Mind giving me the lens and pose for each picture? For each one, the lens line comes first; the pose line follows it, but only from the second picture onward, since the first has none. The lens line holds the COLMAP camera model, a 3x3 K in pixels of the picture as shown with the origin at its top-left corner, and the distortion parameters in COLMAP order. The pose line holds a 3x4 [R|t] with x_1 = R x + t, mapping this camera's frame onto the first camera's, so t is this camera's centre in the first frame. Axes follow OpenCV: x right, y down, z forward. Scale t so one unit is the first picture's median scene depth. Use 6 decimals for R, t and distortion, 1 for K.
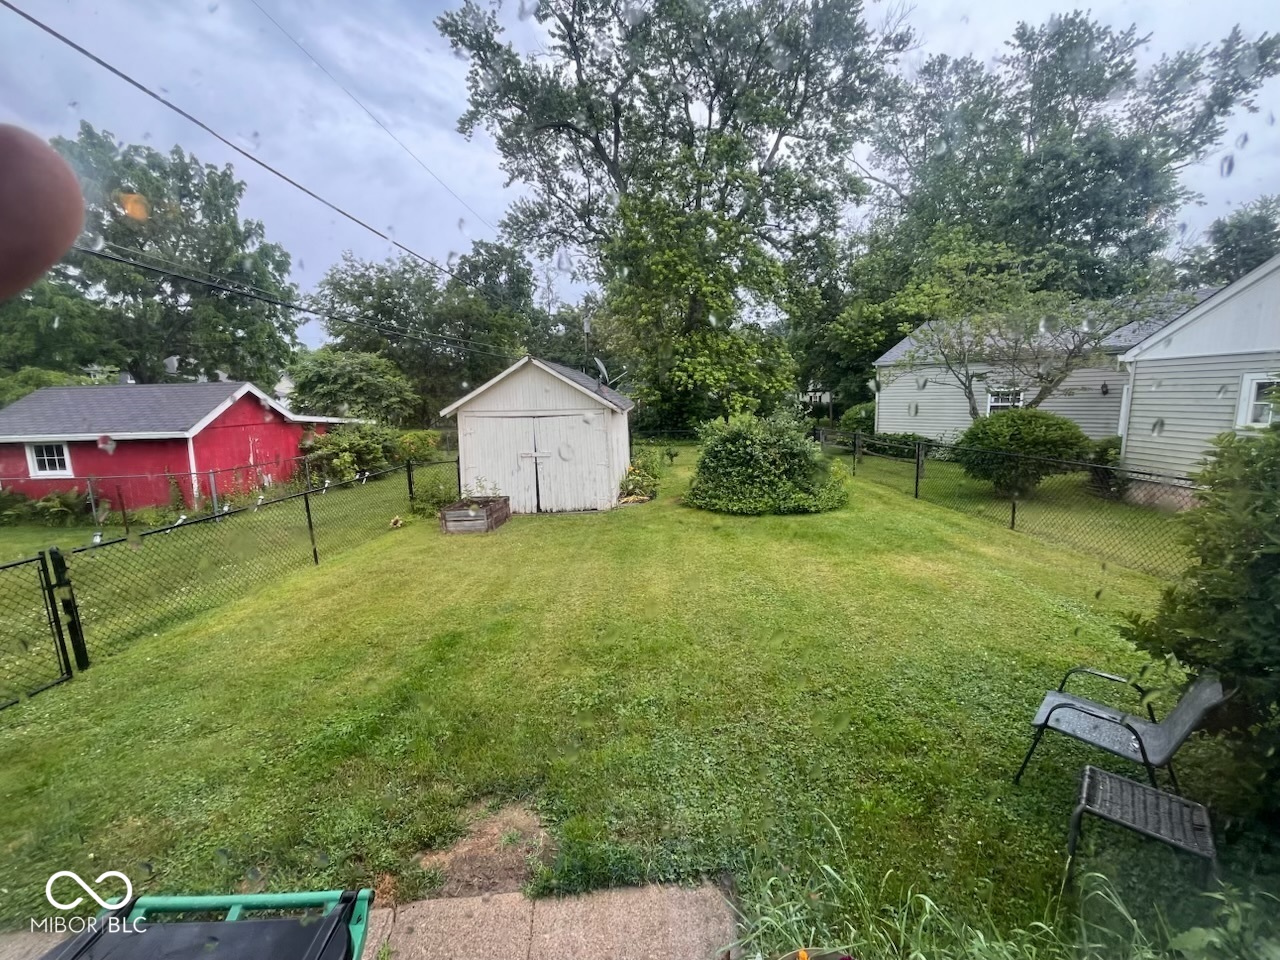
lens RADIAL K [[517.4, 0, 635.0], [0, 517.4, 483.0], [0, 0, 1]] dist [-0.003473, -0.000963]
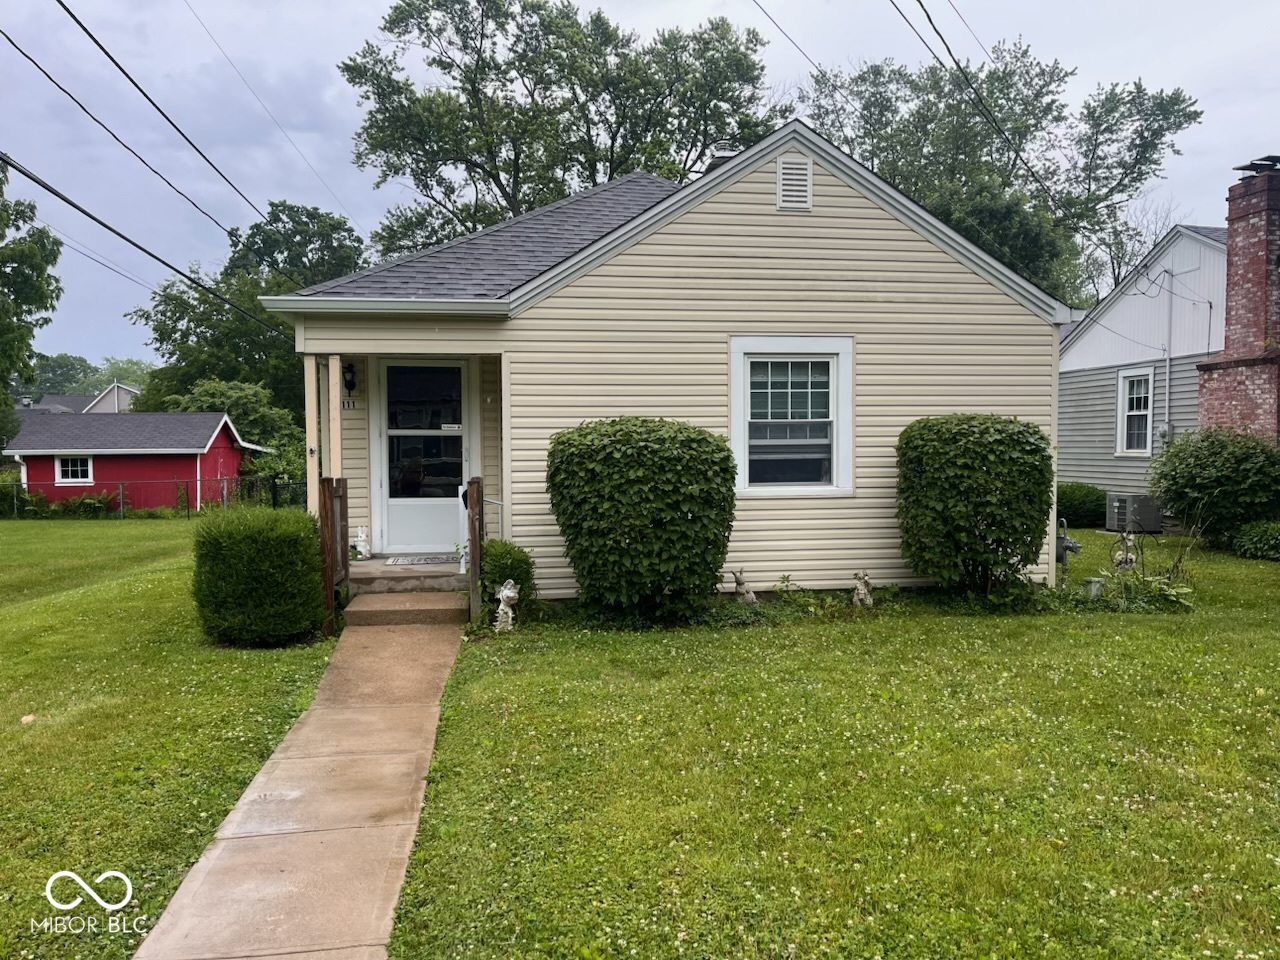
lens RADIAL K [[990.8, 0, 649.8], [0, 990.8, 493.4], [0, 0, 1]] dist [0.070498, -0.075514]
pose [[0.989768, 0.009252, 0.142387, -0.036710], [0.007937, 0.992780, -0.119683, 0.124685], [-0.142467, 0.119589, 0.982549, -0.632802]]
